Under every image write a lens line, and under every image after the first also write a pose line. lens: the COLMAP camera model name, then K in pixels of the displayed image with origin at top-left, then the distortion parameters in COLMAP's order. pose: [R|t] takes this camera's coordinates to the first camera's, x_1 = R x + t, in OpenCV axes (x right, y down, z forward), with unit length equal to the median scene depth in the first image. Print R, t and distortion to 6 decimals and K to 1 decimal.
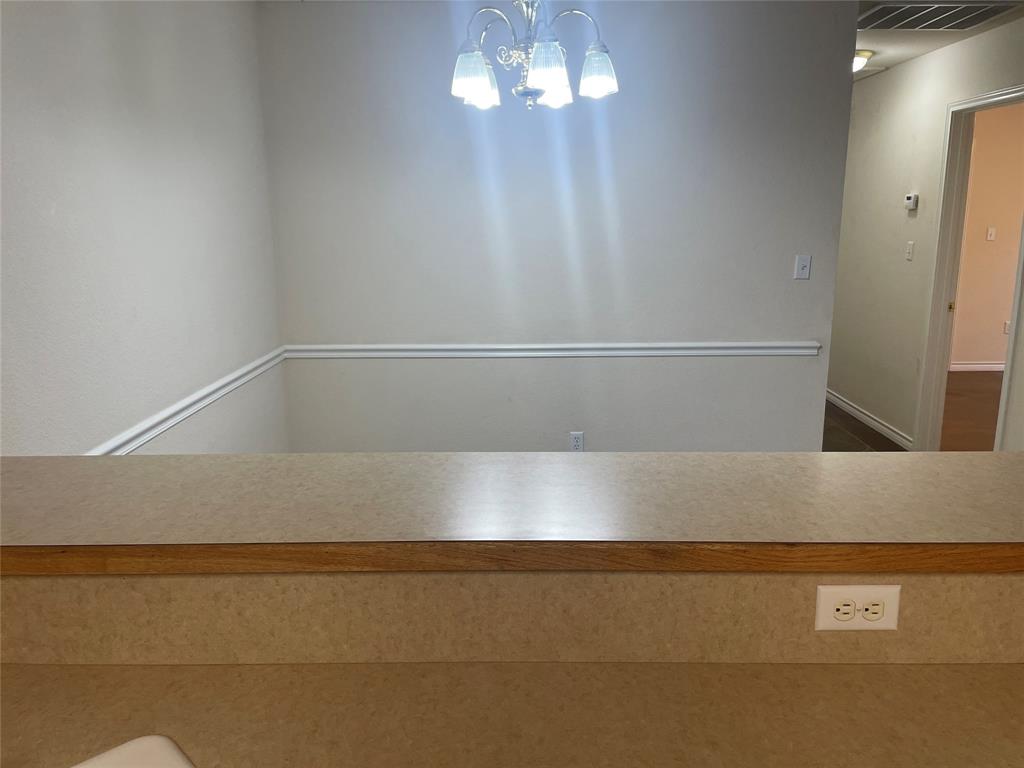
lens RADIAL K [[777.2, 0, 512.0], [0, 777.2, 384.0], [0, 0, 1]] dist [0.095560, -0.128166]
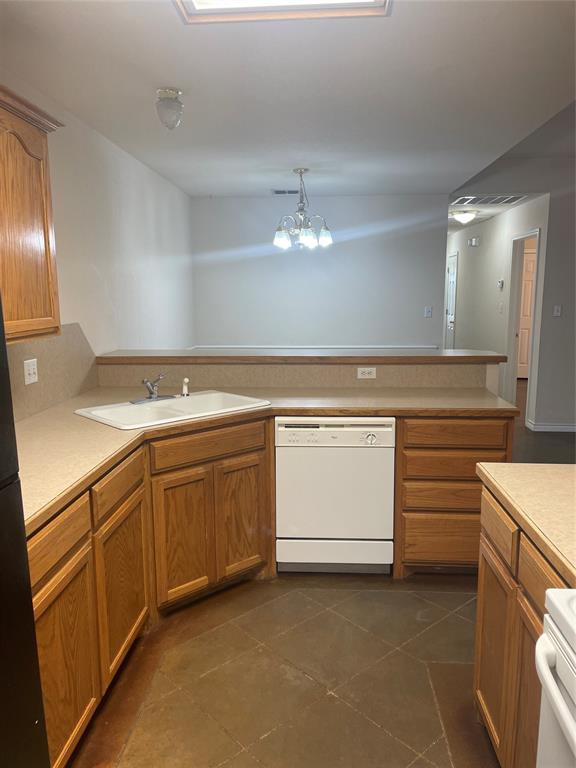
lens RADIAL K [[582.9, 0, 288.0], [0, 582.9, 384.0], [0, 0, 1]] dist [0.095560, -0.128166]
pose [[0.999222, 0.012759, -0.037326, 0.059852], [-0.014986, 0.998086, -0.060006, 0.262617], [0.036489, 0.060518, 0.997500, -1.076687]]
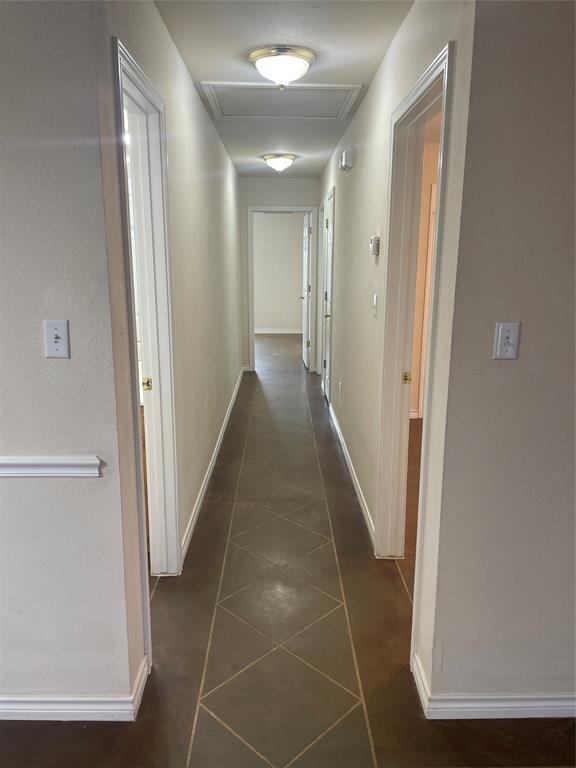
lens RADIAL K [[582.9, 0, 288.0], [0, 582.9, 384.0], [0, 0, 1]] dist [0.095560, -0.128166]
pose [[0.999391, 0.009829, 0.033495, 0.871162], [-0.009737, 0.999948, -0.002904, -0.185298], [-0.033522, 0.002576, 0.999435, 0.870878]]
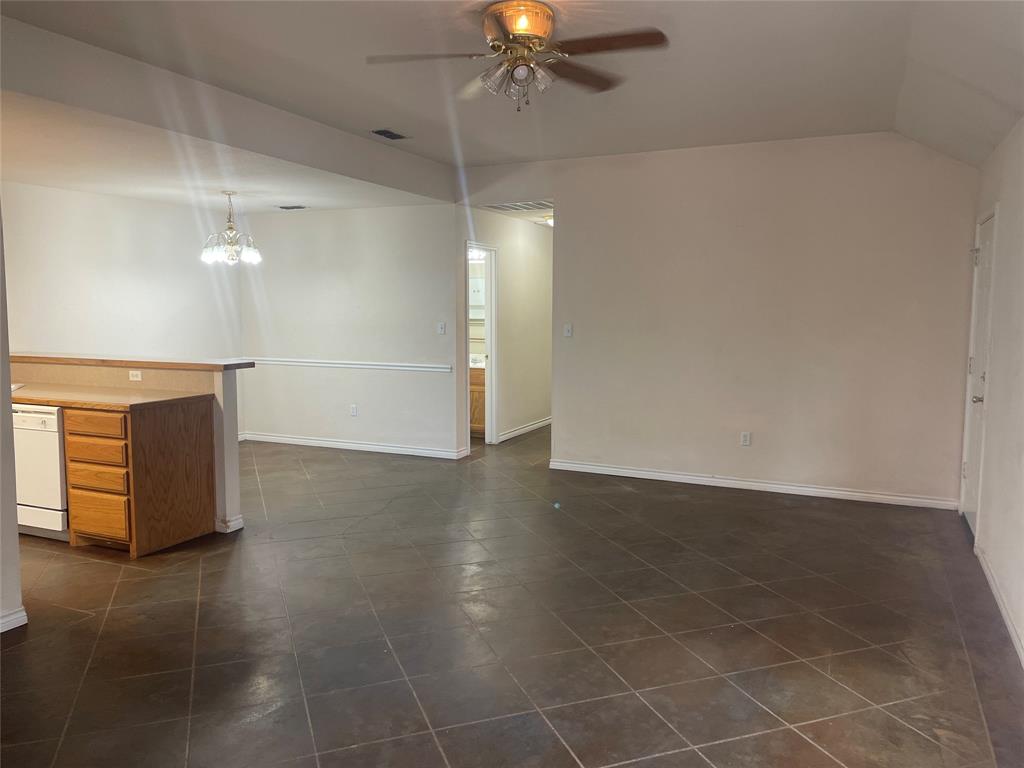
lens RADIAL K [[771.6, 0, 512.0], [0, 771.6, 384.0], [0, 0, 1]] dist [0.049678, -0.001385]
pose [[0.915696, 0.055903, -0.397964, 2.198566], [-0.100239, 0.990750, -0.091473, 0.263829], [0.389169, 0.123653, 0.912829, -1.227463]]
